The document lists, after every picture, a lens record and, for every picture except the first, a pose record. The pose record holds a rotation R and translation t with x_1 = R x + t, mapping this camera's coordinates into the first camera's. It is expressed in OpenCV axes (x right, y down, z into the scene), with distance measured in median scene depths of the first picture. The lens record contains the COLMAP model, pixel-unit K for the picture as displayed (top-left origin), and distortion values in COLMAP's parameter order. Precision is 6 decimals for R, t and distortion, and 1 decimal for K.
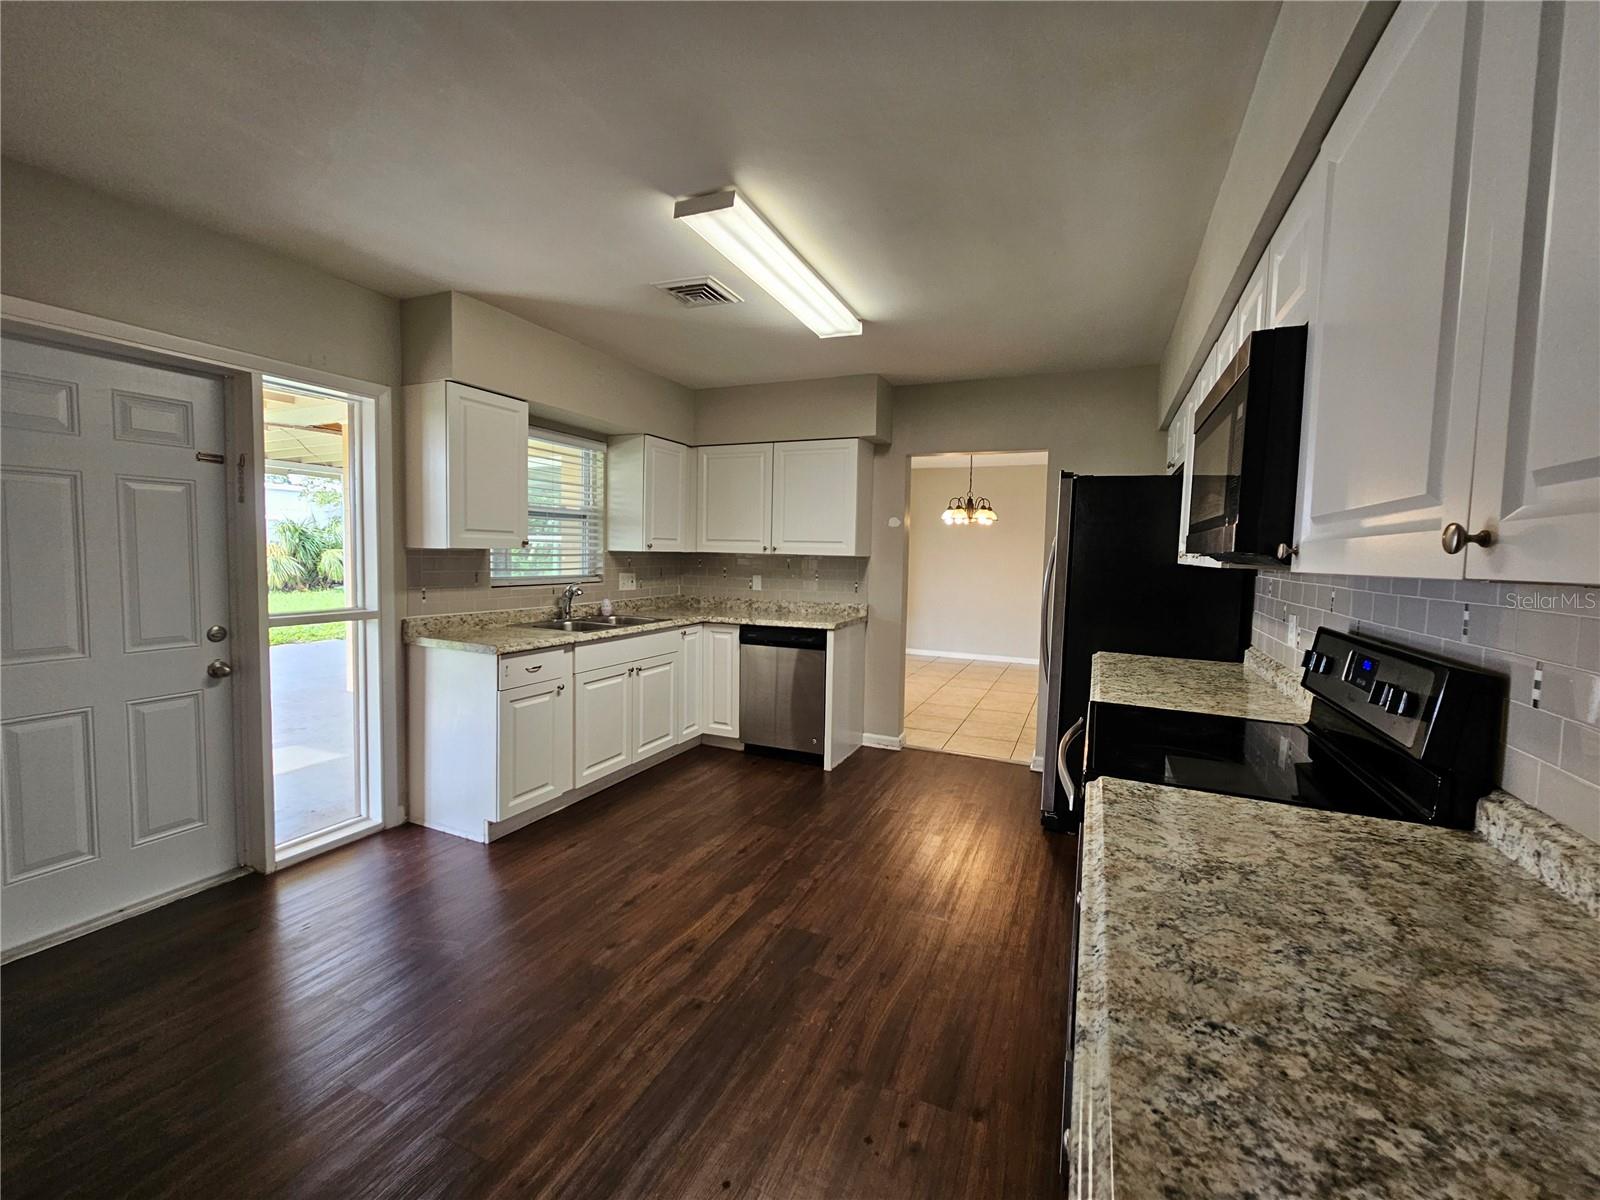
lens RADIAL K [[657.9, 0, 804.8], [0, 657.9, 586.8], [0, 0, 1]] dist [-0.004448, 0.002337]
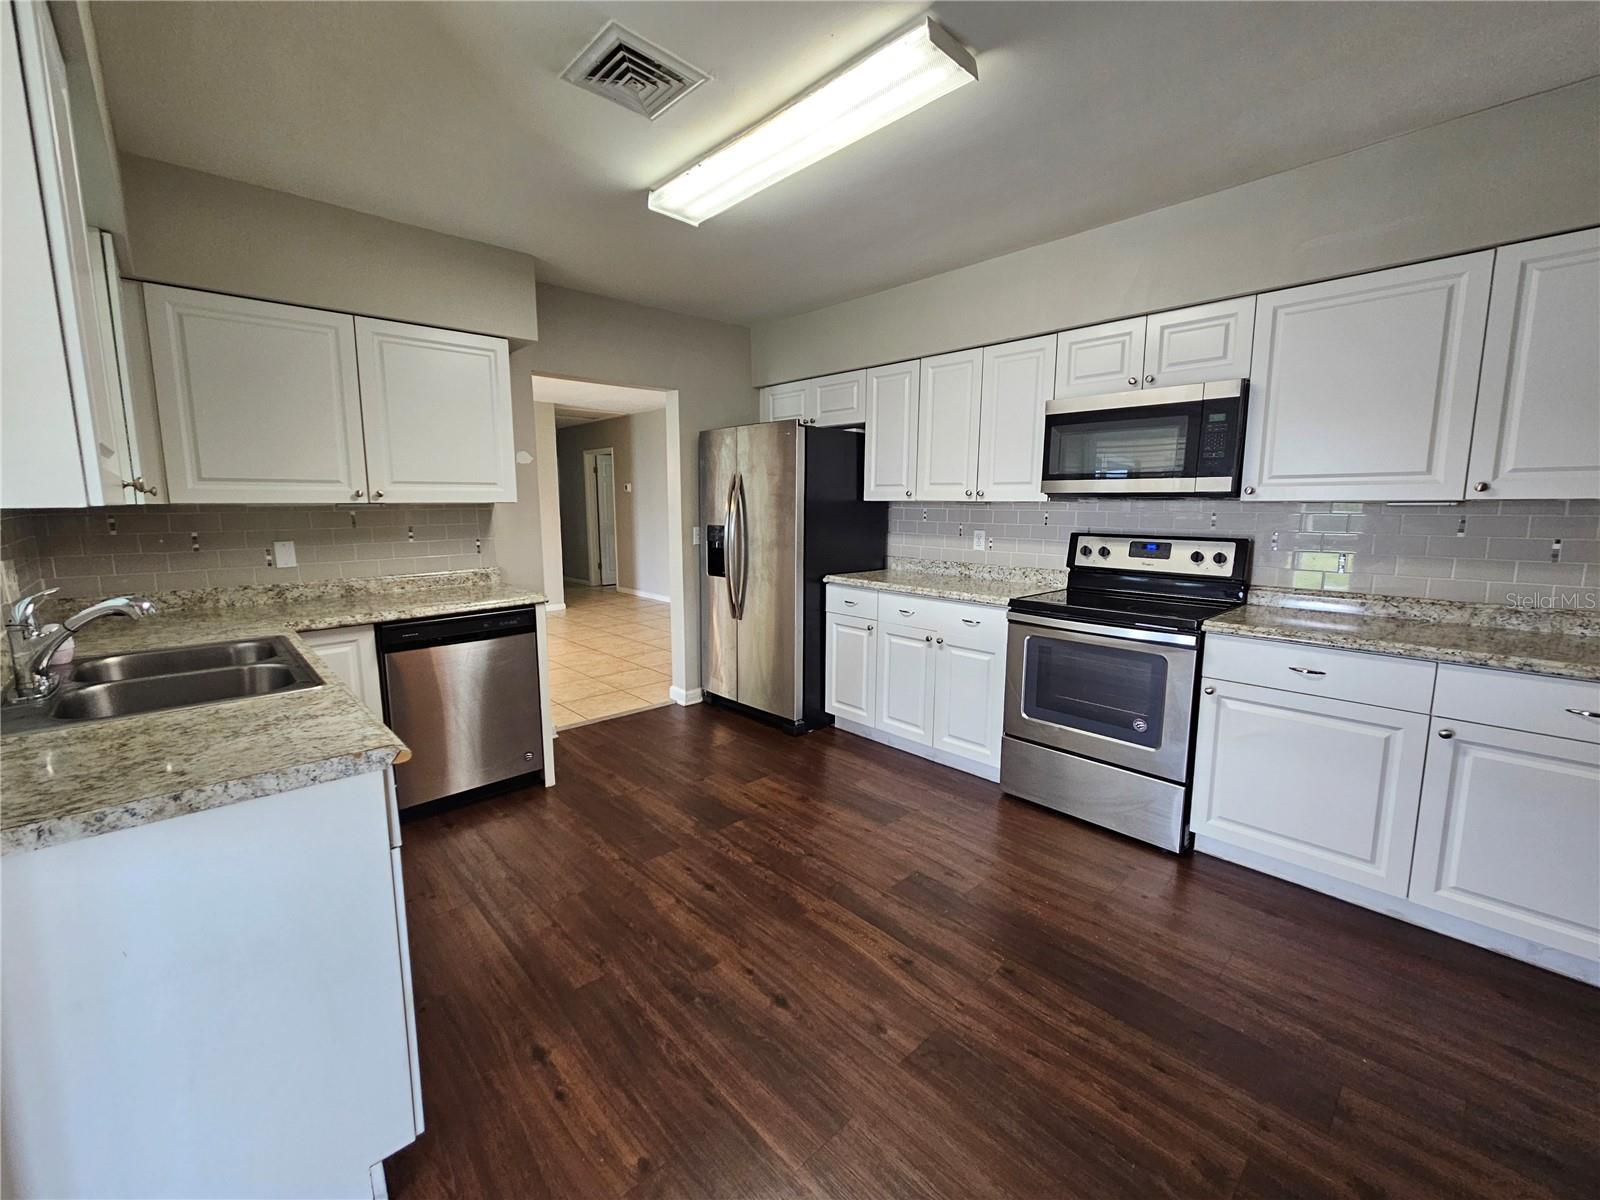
lens RADIAL K [[657.9, 0, 804.8], [0, 657.9, 586.8], [0, 0, 1]] dist [-0.004448, 0.002337]
pose [[0.383577, -0.142915, 0.912384, -0.547122], [0.059210, 0.989726, 0.130137, -0.033467], [-0.921609, 0.004104, 0.388098, 0.455078]]
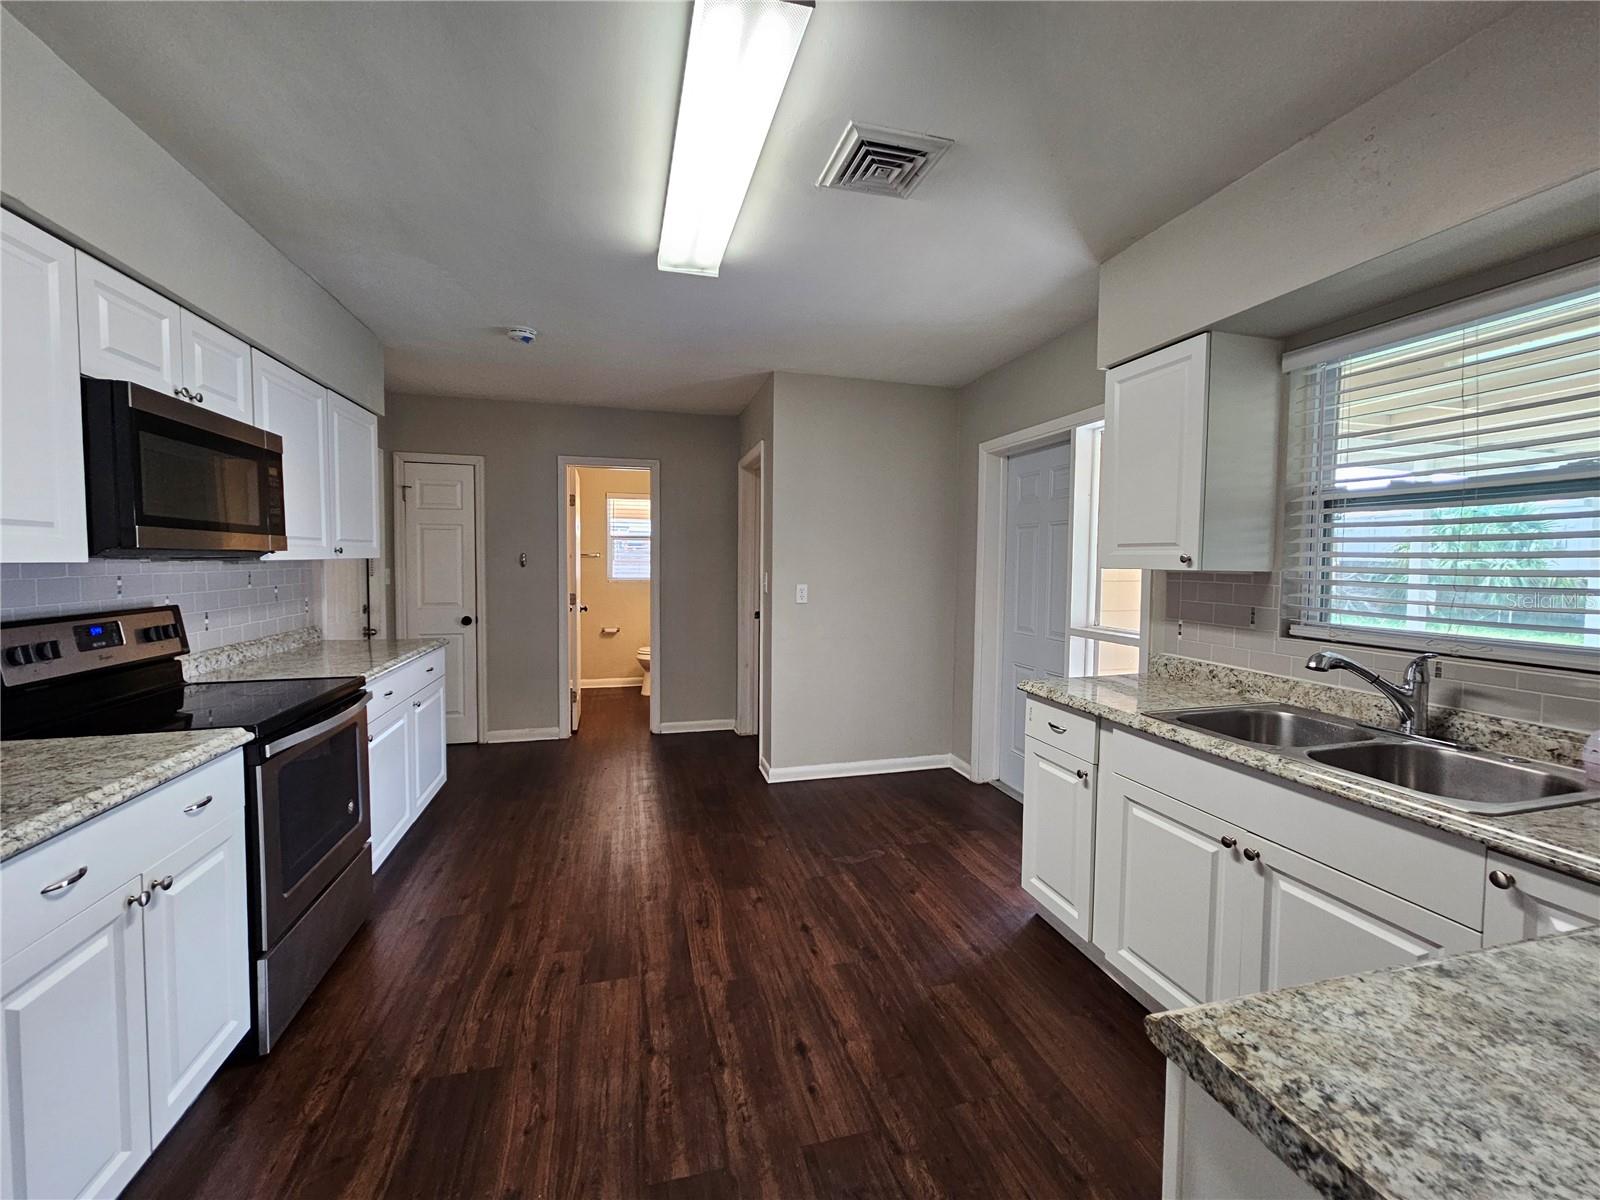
lens RADIAL K [[657.9, 0, 804.8], [0, 657.9, 586.8], [0, 0, 1]] dist [-0.004448, 0.002337]
pose [[-0.772893, -0.002753, -0.634531, 0.226236], [-0.060051, 0.995820, 0.068825, -0.055260], [0.631689, 0.091299, -0.769827, 1.105292]]
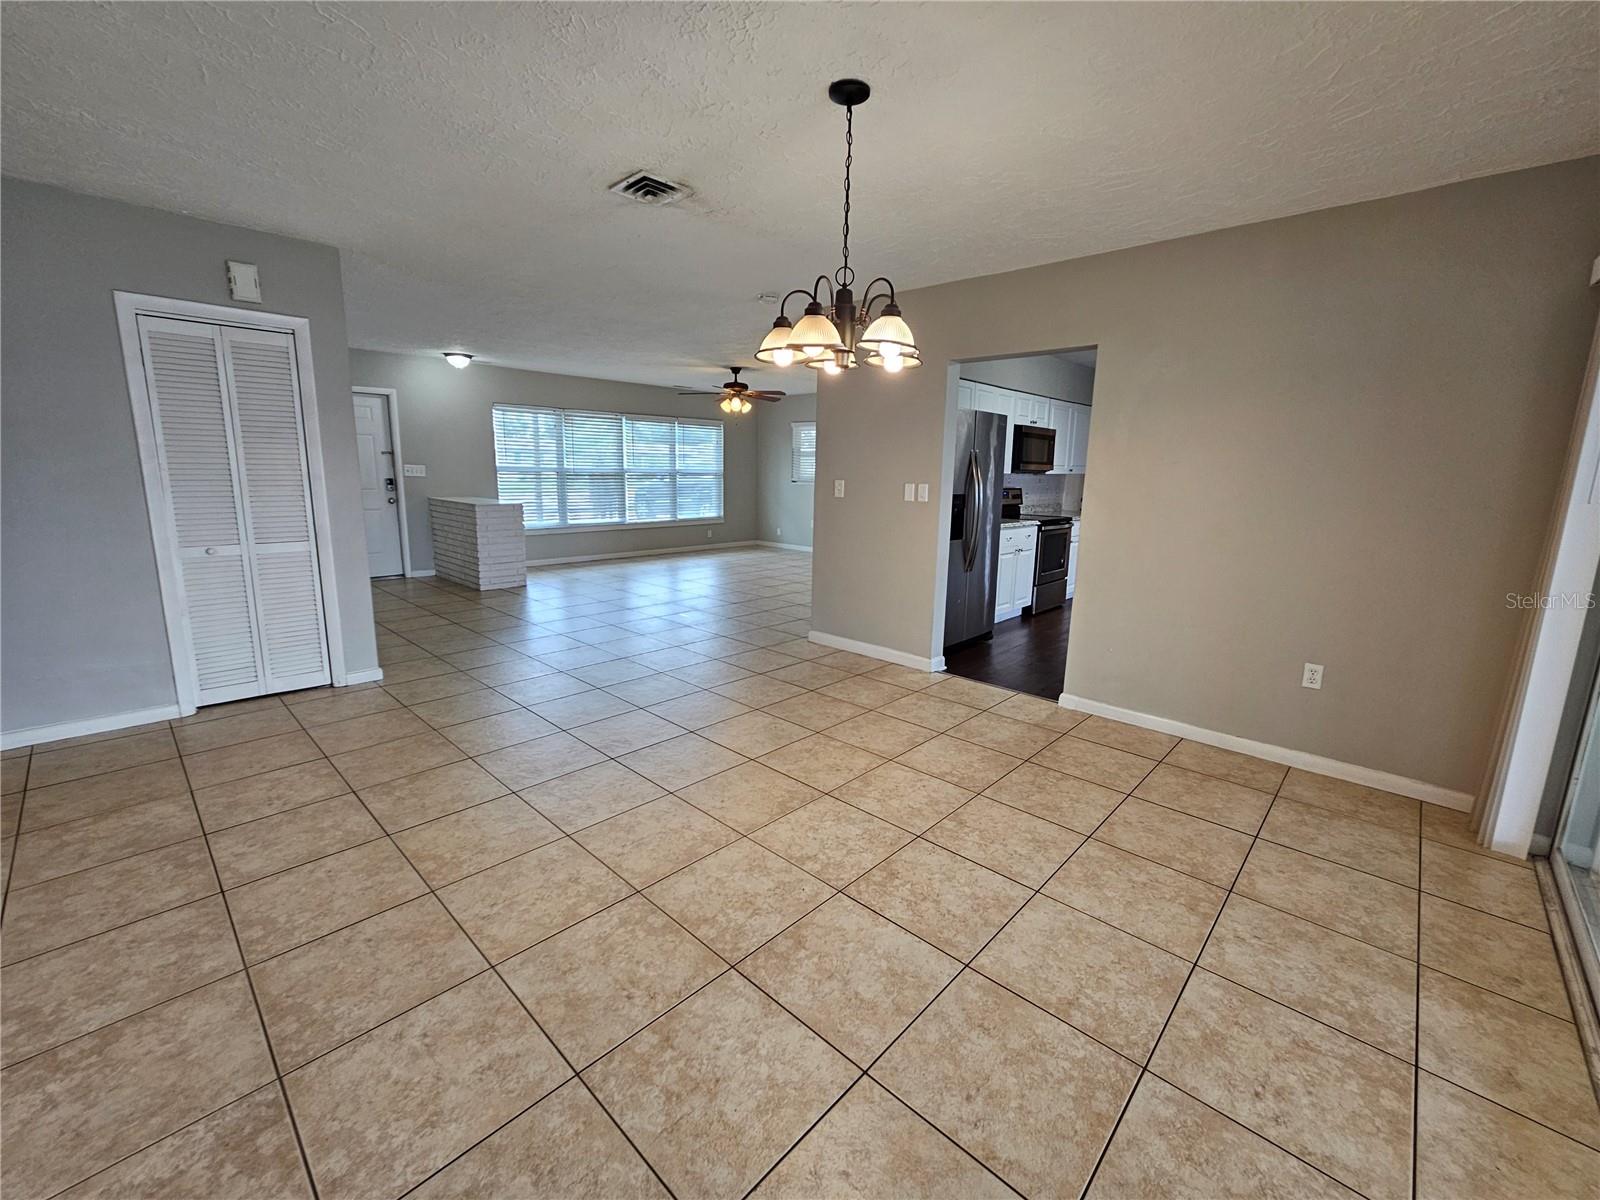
lens RADIAL K [[657.9, 0, 804.8], [0, 657.9, 586.8], [0, 0, 1]] dist [-0.004448, 0.002337]
pose [[-0.943966, -0.099345, 0.314735, 0.253771], [-0.023536, 0.971456, 0.236048, -0.114379], [-0.329202, 0.215414, -0.919360, 2.224984]]
